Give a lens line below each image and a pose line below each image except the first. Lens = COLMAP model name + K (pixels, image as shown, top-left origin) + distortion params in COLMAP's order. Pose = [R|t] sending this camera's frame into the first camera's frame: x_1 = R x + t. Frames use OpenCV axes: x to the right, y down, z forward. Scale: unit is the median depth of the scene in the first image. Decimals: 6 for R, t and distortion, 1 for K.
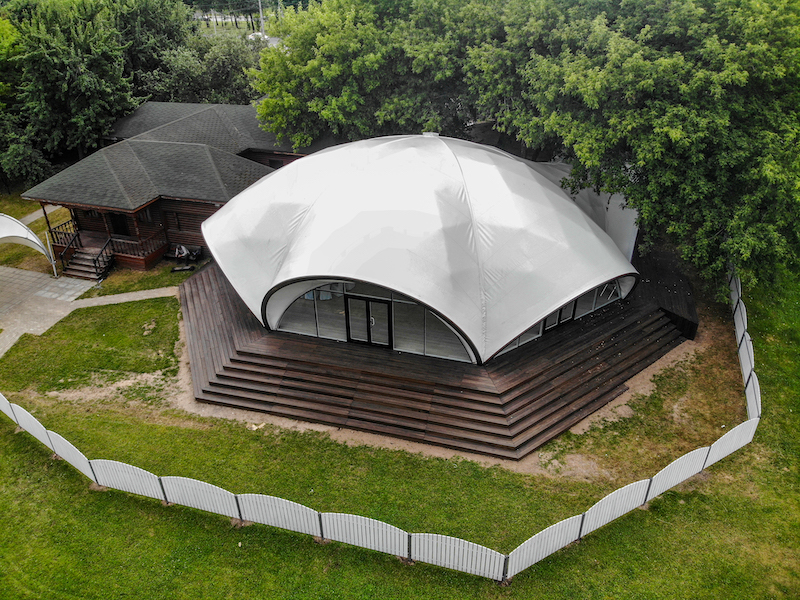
lens RADIAL K [[566.7, 0, 389.5], [0, 566.7, 296.0], [0, 0, 1]] dist [0.063315, -0.173699]
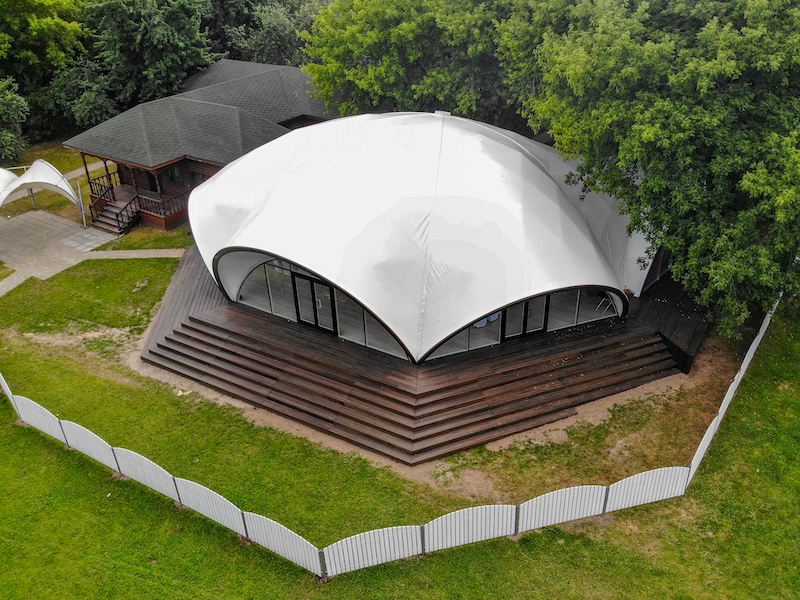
lens RADIAL K [[645.7, 0, 446.2], [0, 645.7, 298.7], [0, 0, 1]] dist [0.075942, -0.203042]
pose [[0.977010, 0.123027, -0.174114, 0.359166], [-0.121293, 0.992403, 0.020608, -0.011910], [0.175326, 0.000985, 0.984510, -0.035728]]
